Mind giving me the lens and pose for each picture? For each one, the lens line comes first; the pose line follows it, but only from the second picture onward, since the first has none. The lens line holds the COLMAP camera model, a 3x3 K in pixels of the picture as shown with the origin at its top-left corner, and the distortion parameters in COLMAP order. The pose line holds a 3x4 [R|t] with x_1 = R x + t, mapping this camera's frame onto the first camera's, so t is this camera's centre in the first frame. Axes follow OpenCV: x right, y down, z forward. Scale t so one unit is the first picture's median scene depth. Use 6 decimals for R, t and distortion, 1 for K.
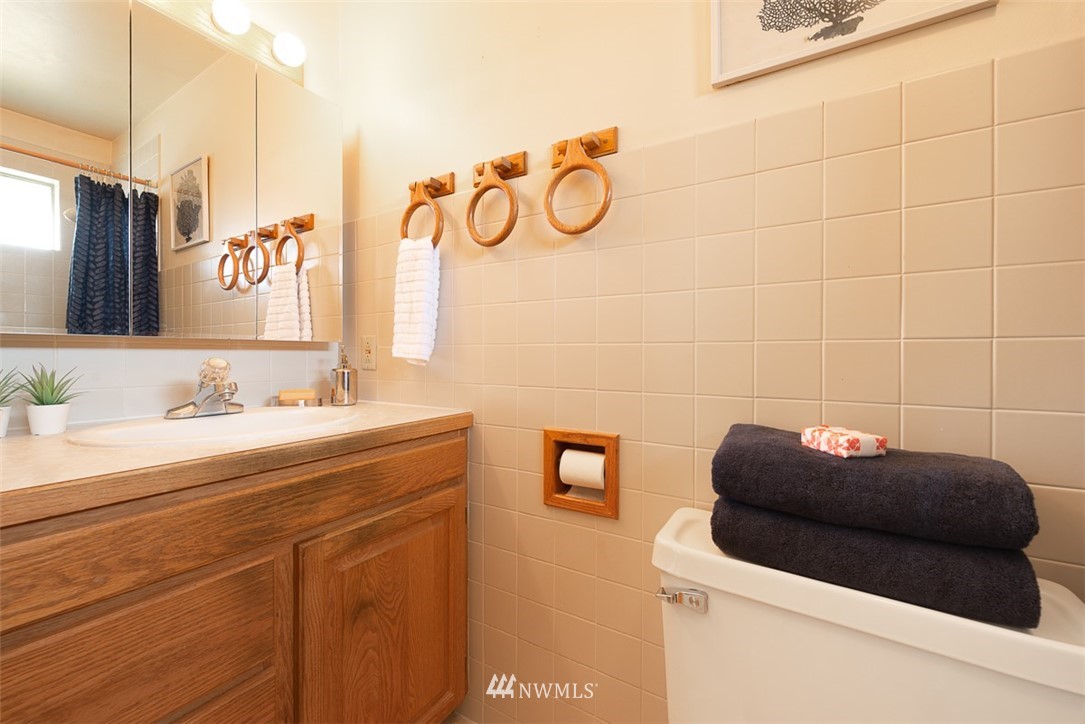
lens RADIAL K [[428.1, 0, 540.7], [0, 428.1, 359.2], [0, 0, 1]] dist [-0.011638, -0.003339]
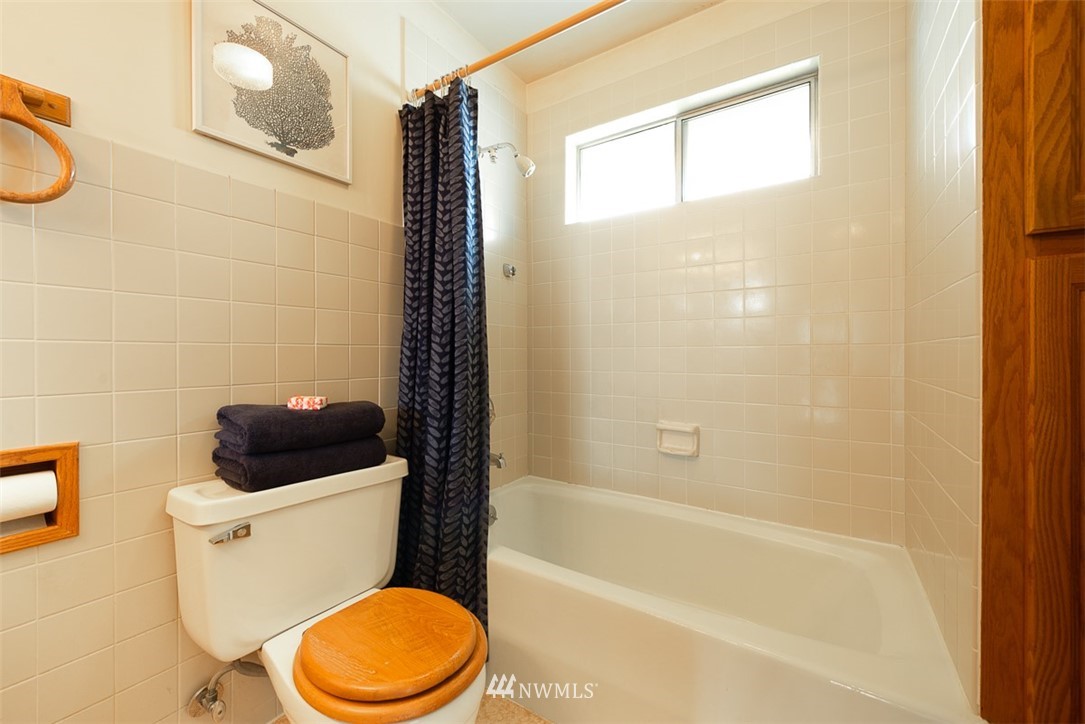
lens RADIAL K [[428.1, 0, 540.5], [0, 428.1, 357.8], [0, 0, 1]] dist [-0.011638, -0.003339]
pose [[0.019100, -0.004715, 0.999806, -0.883736], [0.014954, 0.999878, 0.004430, 0.012897], [-0.999706, 0.014867, 0.019168, 0.011032]]
